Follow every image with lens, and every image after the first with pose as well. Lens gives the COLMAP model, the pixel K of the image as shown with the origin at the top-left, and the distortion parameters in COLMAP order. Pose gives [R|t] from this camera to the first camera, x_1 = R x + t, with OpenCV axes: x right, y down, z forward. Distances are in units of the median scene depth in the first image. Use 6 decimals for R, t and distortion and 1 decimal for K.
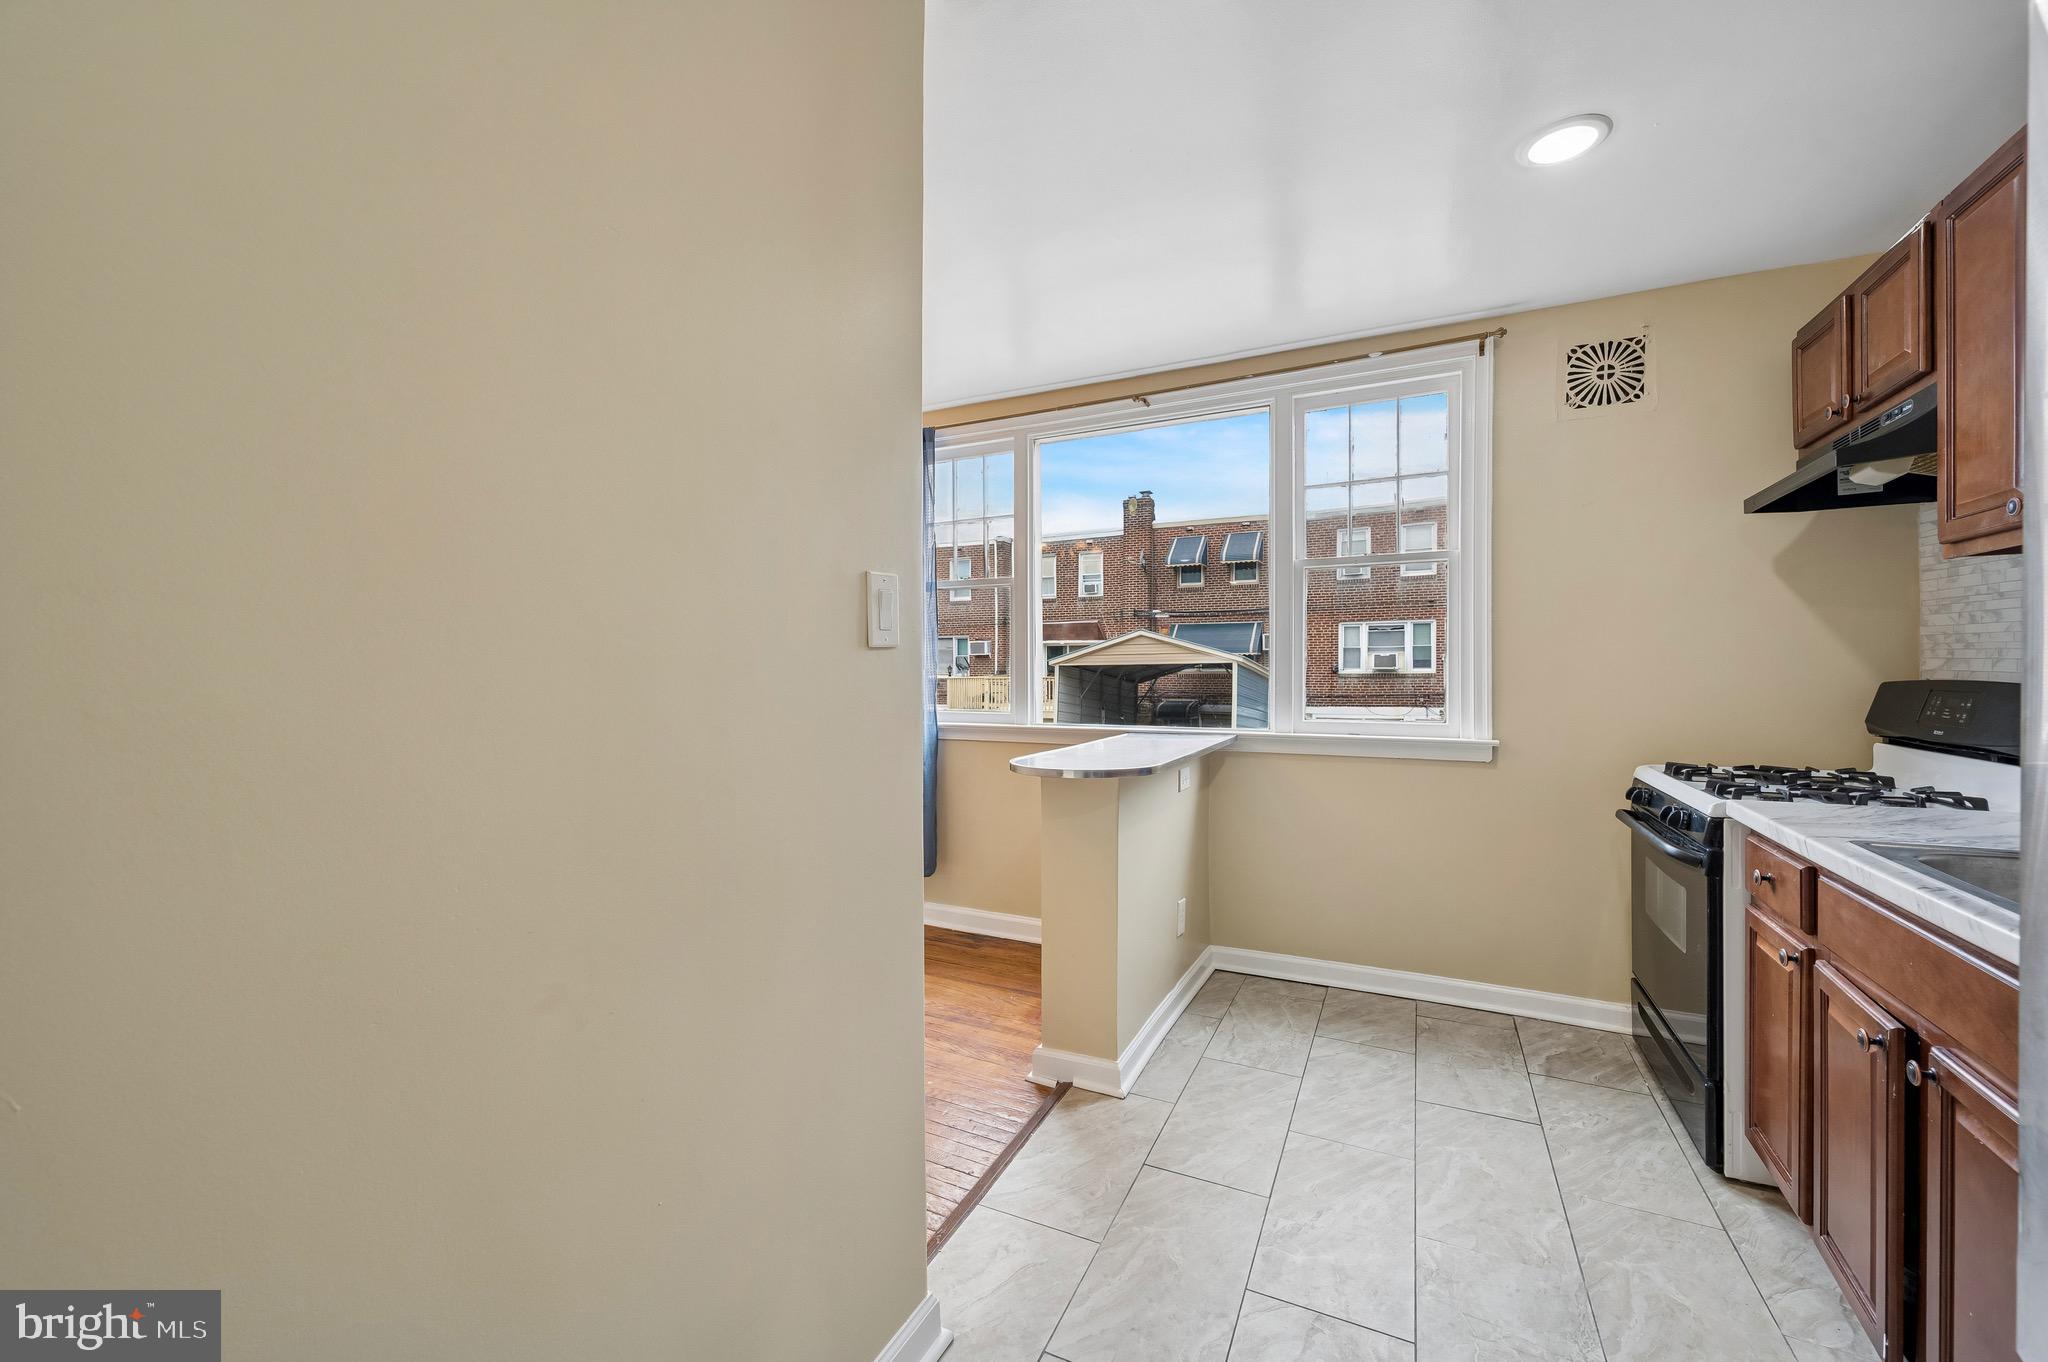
lens RADIAL K [[806.0, 0, 1022.3], [0, 806.0, 677.3], [0, 0, 1]] dist [-0.000990, -0.000350]
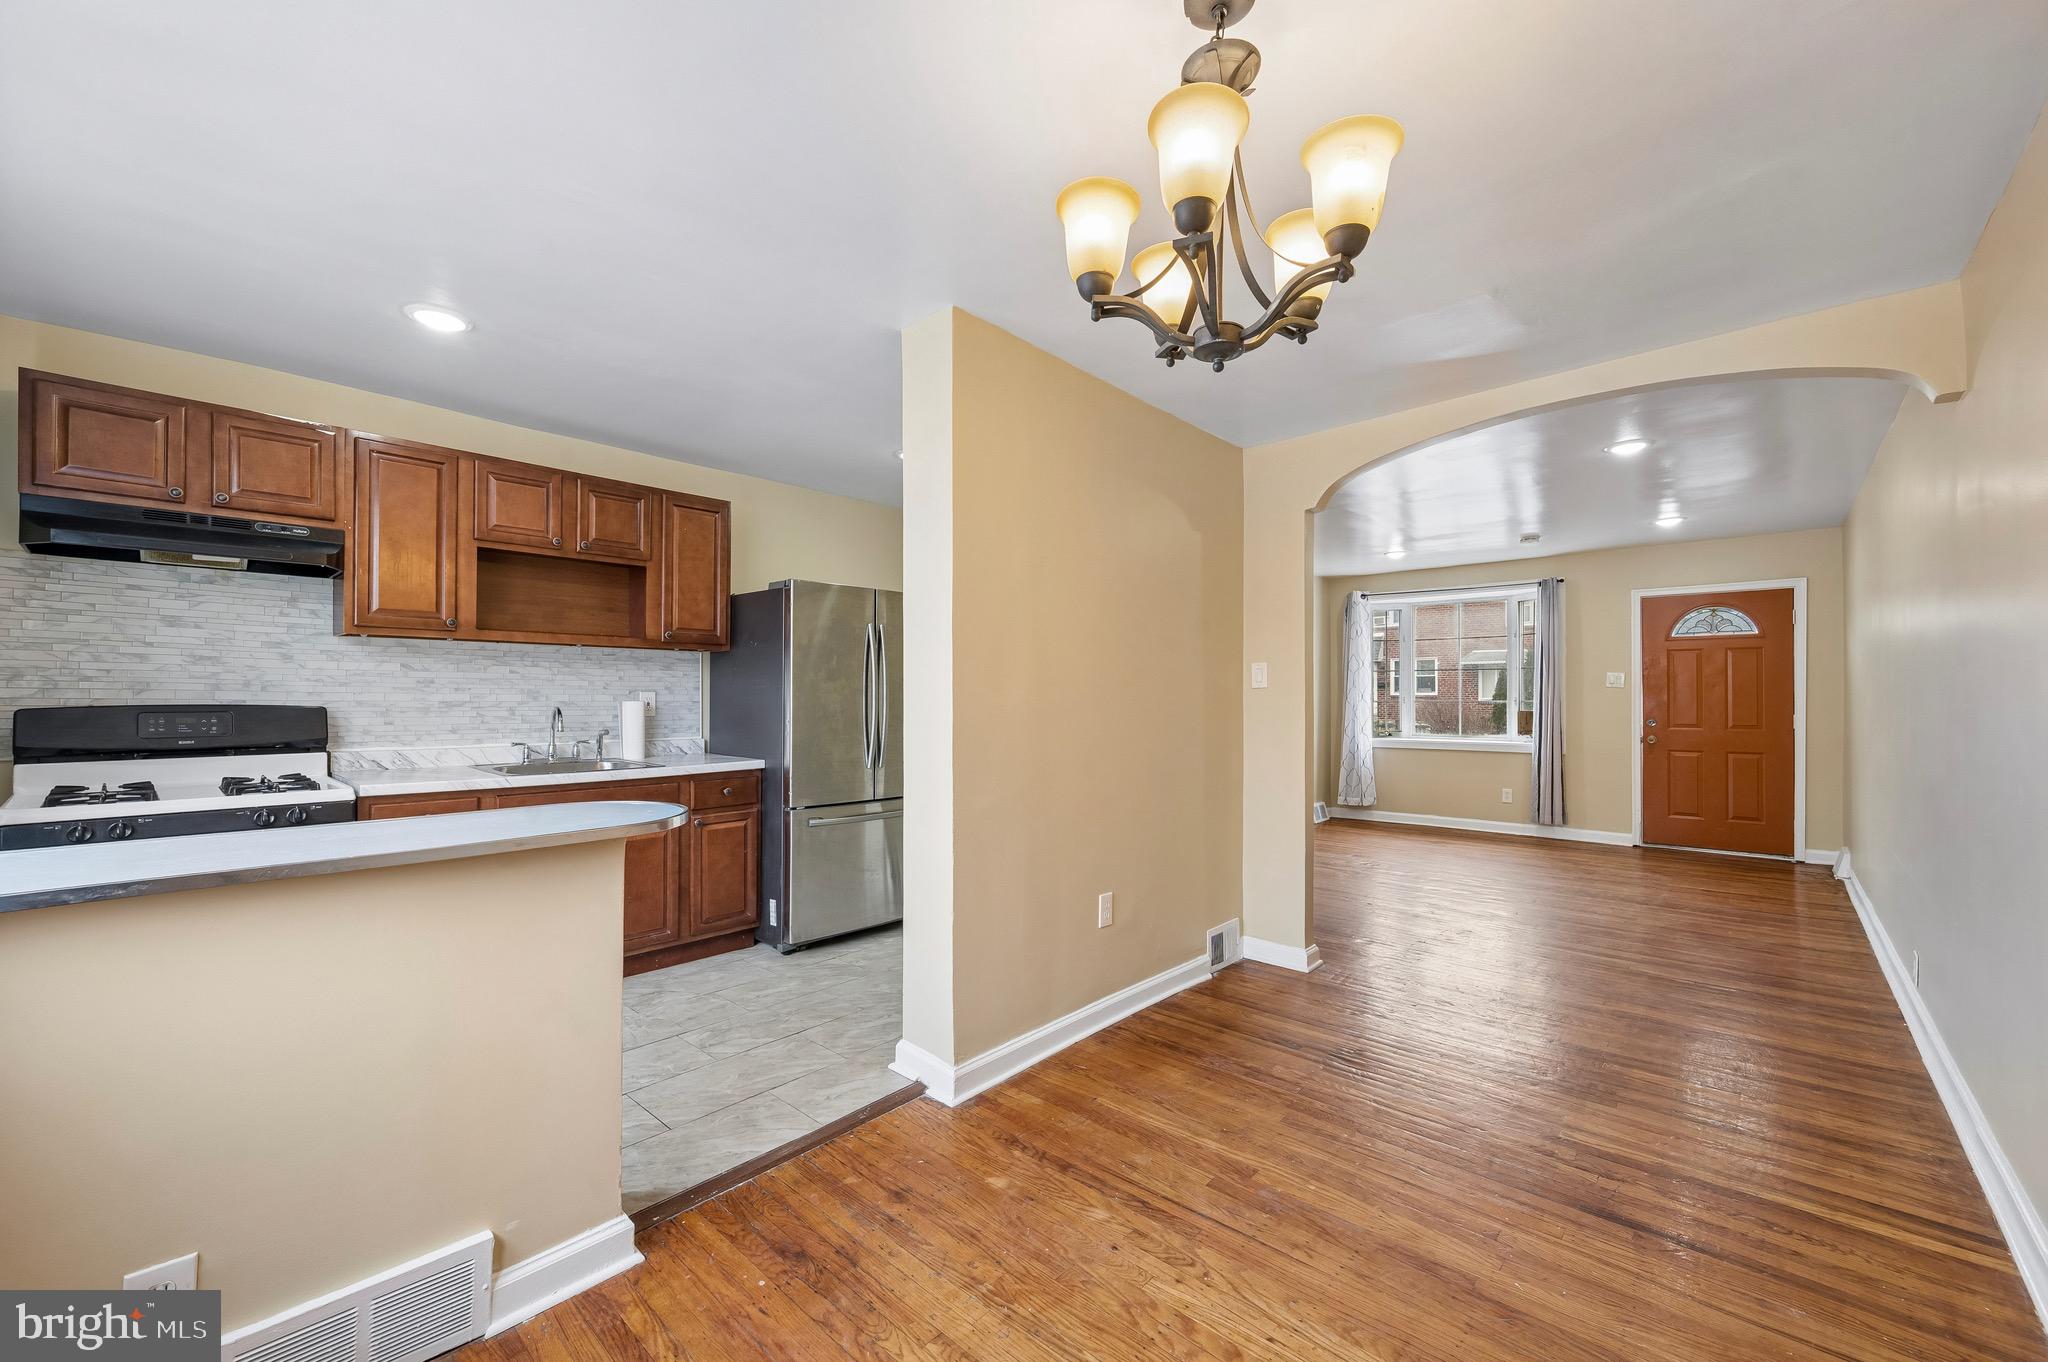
lens RADIAL K [[807.3, 0, 1018.9], [0, 807.3, 692.3], [0, 0, 1]] dist [-0.000313, 0.000299]
pose [[-0.961775, 0.002332, 0.273832, -0.481552], [0.004577, 0.999961, 0.007560, -0.016283], [-0.273803, 0.008524, -0.961748, 1.478772]]
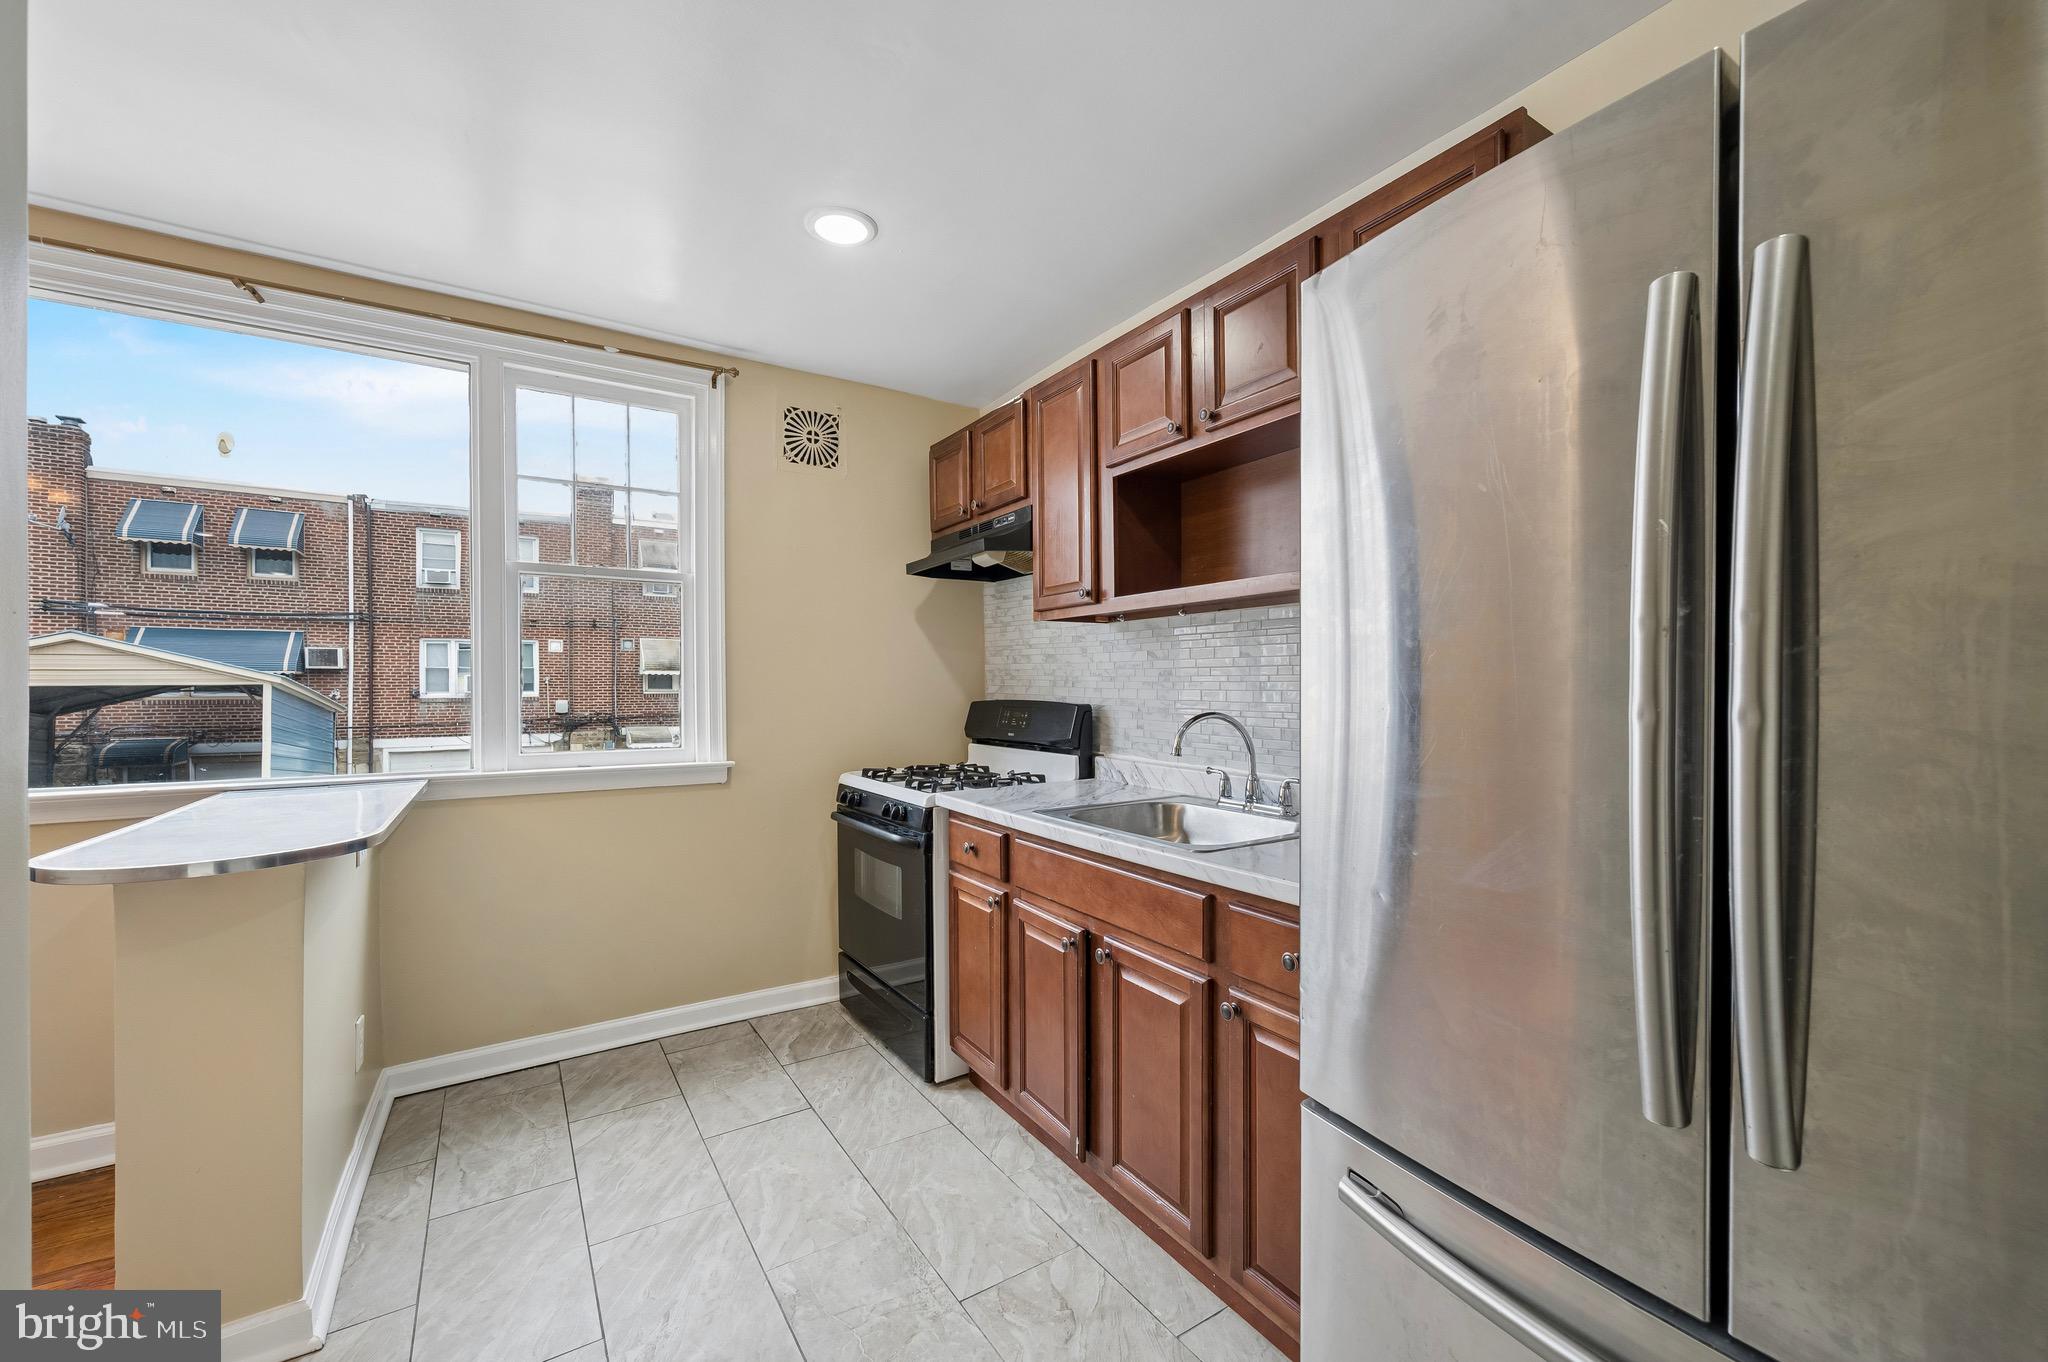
lens RADIAL K [[813.0, 0, 1025.1], [0, 813.0, 695.3], [0, 0, 1]] dist [-0.000338, -0.000168]
pose [[0.513240, -0.004051, 0.858236, -0.127131], [0.009864, 0.999951, -0.001179, -0.002417], [-0.858189, 0.009071, 0.513254, 0.140995]]
